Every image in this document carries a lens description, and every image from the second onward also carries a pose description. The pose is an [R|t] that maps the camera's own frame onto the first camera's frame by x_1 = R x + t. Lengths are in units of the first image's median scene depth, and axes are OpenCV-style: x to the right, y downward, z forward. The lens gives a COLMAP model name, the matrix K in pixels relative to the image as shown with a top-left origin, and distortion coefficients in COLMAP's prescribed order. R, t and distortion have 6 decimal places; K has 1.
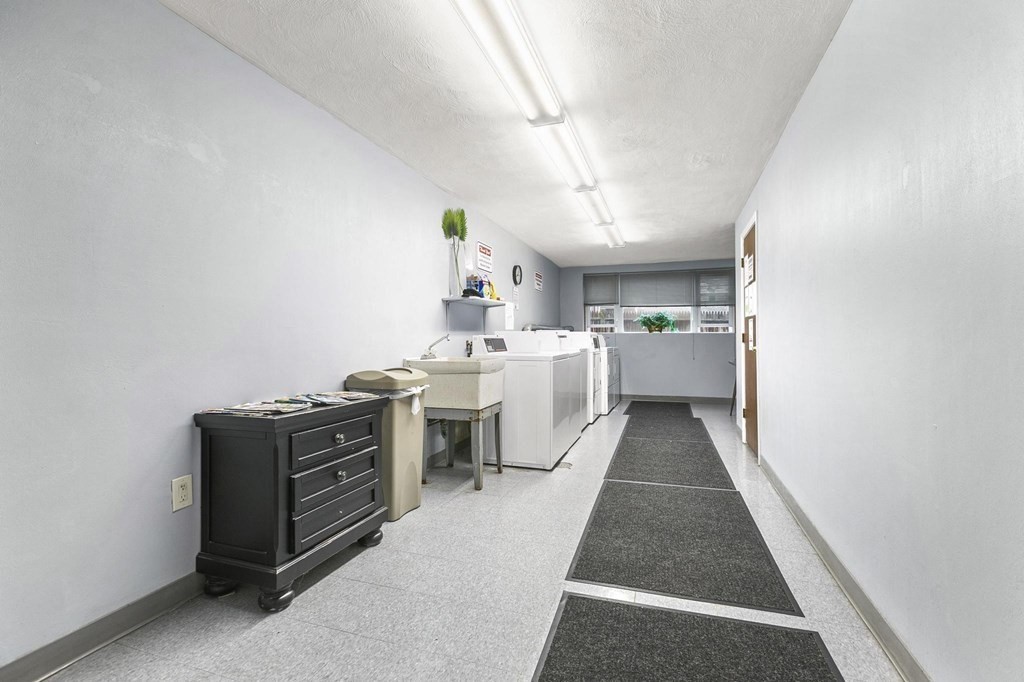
lens RADIAL K [[472.6, 0, 510.6], [0, 472.6, 337.0], [0, 0, 1]] dist [0.015507, -0.000182]
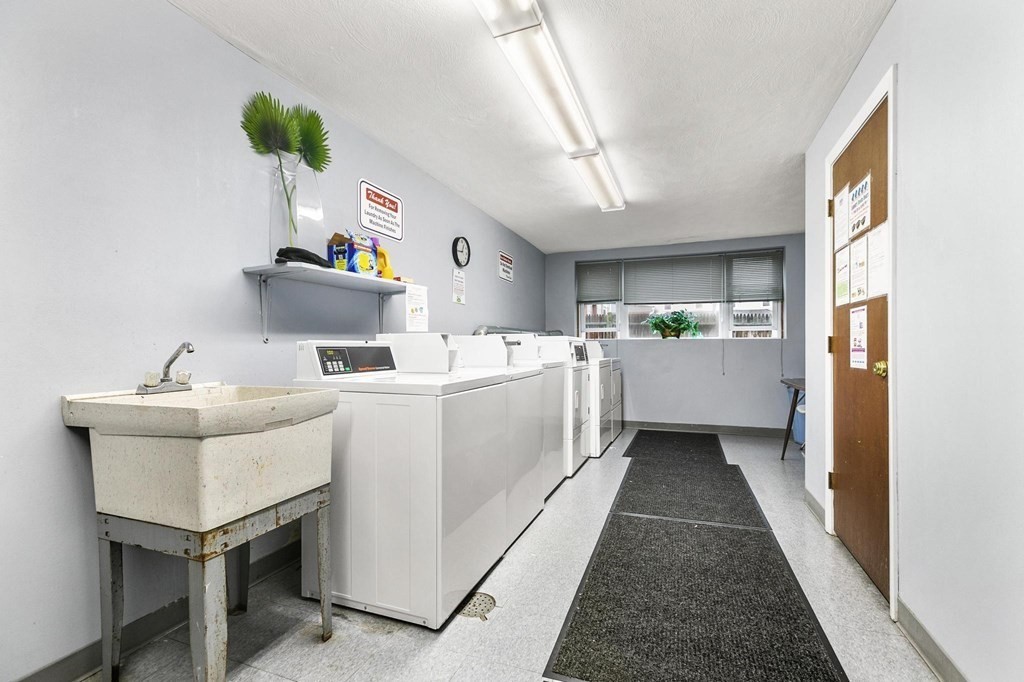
lens RADIAL K [[472.6, 0, 507.6], [0, 472.6, 357.7], [0, 0, 1]] dist [0.015507, -0.000182]
pose [[0.999267, -0.002195, -0.038215, 0.106043], [0.003199, 0.999650, 0.026242, 0.001224], [0.038144, -0.026345, 0.998925, 0.336368]]
